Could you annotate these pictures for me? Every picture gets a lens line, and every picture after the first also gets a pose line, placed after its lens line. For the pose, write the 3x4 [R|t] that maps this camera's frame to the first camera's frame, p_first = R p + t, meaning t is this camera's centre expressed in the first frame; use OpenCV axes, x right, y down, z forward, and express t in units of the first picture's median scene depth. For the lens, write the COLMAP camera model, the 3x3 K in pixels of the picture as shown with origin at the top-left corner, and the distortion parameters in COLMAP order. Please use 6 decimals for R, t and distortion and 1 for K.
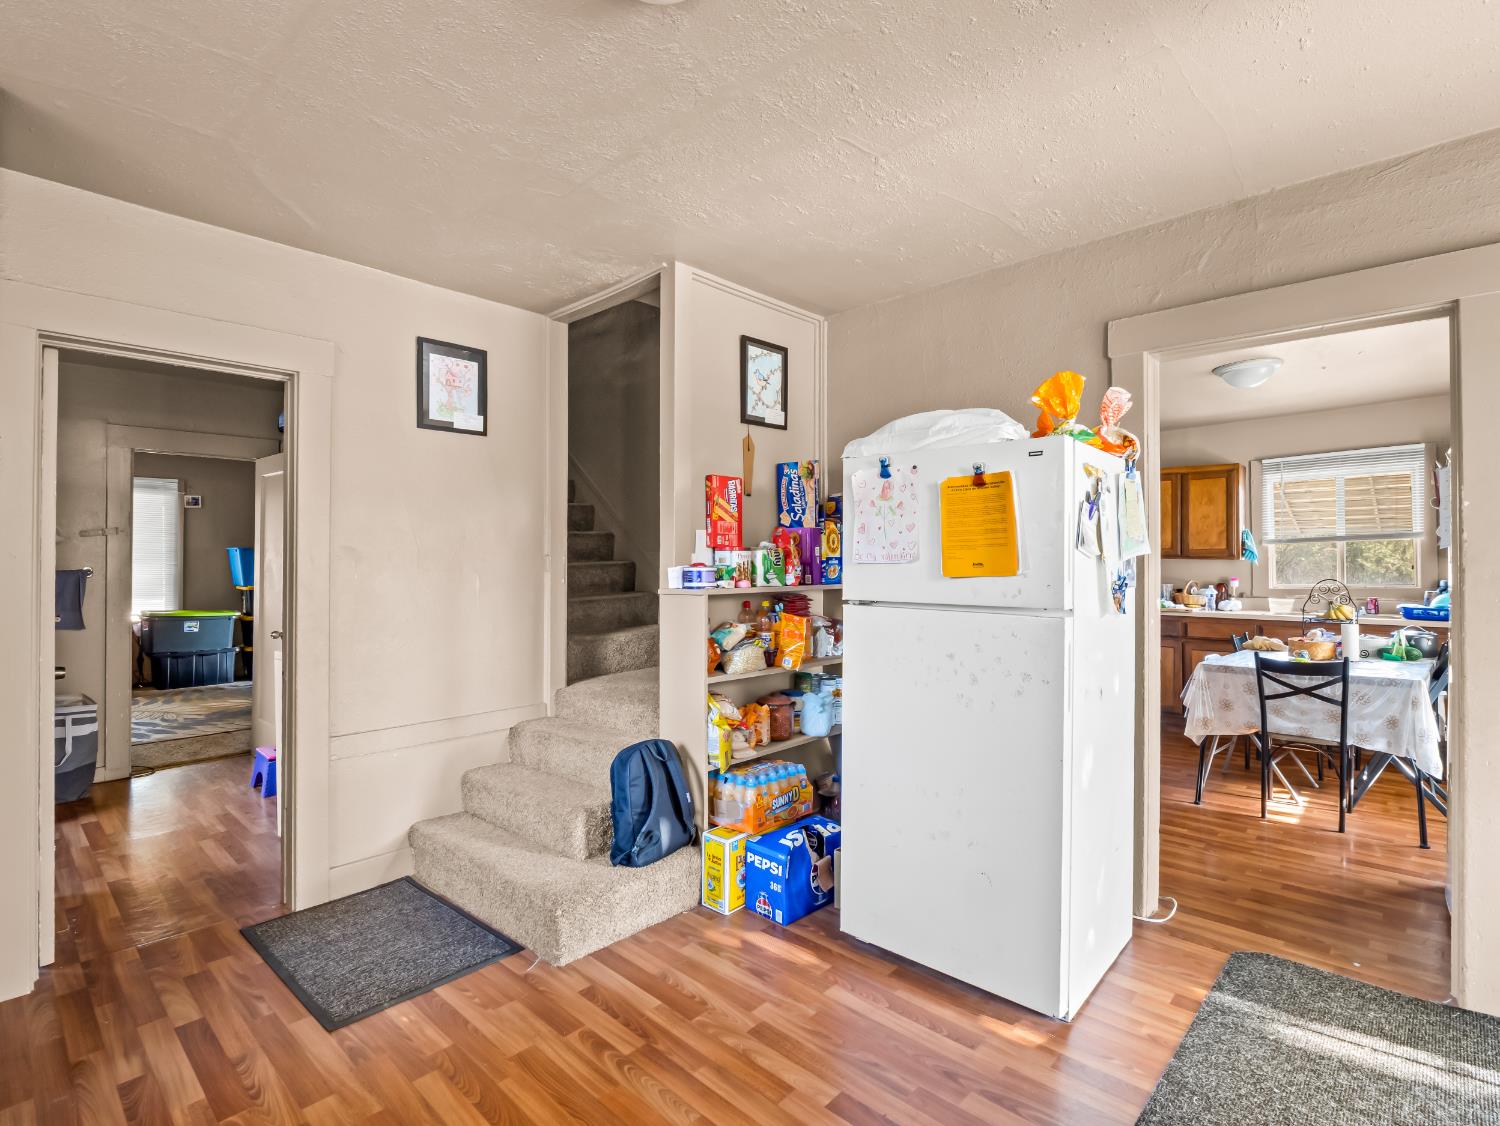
lens RADIAL K [[731.4, 0, 750.3], [0, 731.4, 560.5], [0, 0, 1]] dist [-0.015353, -0.001520]
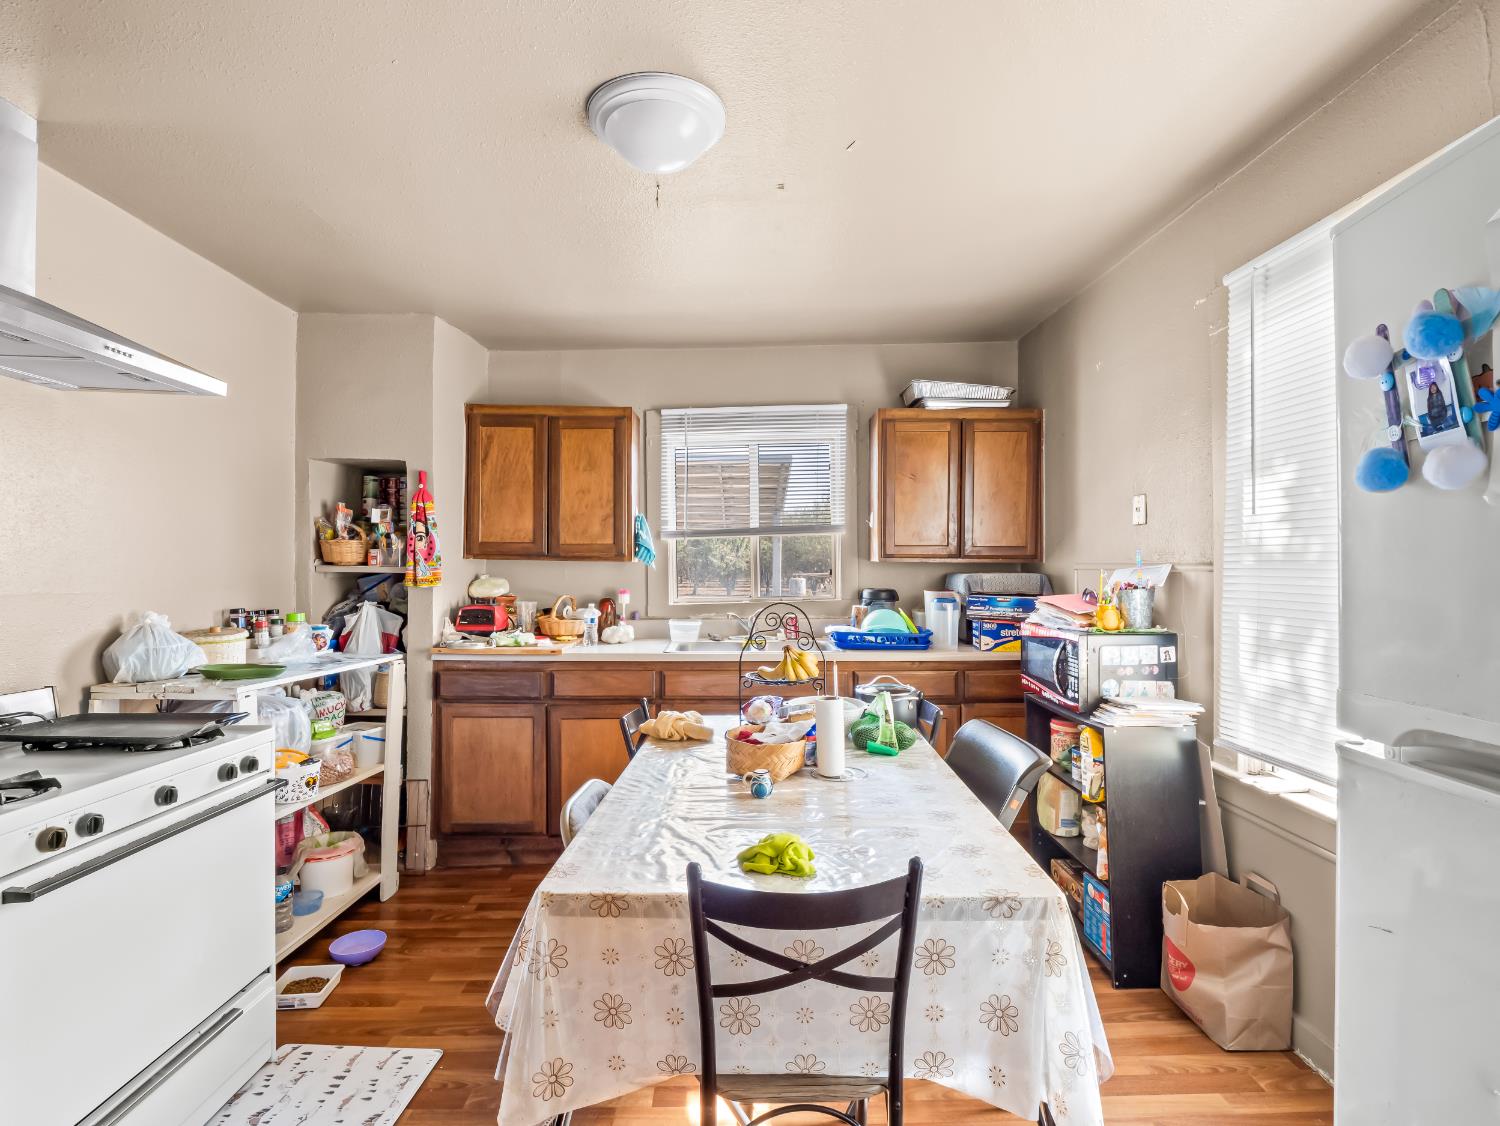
lens RADIAL K [[731.4, 0, 750.0], [0, 731.4, 558.9], [0, 0, 1]] dist [-0.015353, -0.001520]
pose [[0.722429, 0.000316, 0.691445, 0.313710], [-0.002747, 0.999993, 0.002413, -0.005435], [-0.691439, -0.003643, 0.722425, 0.476575]]
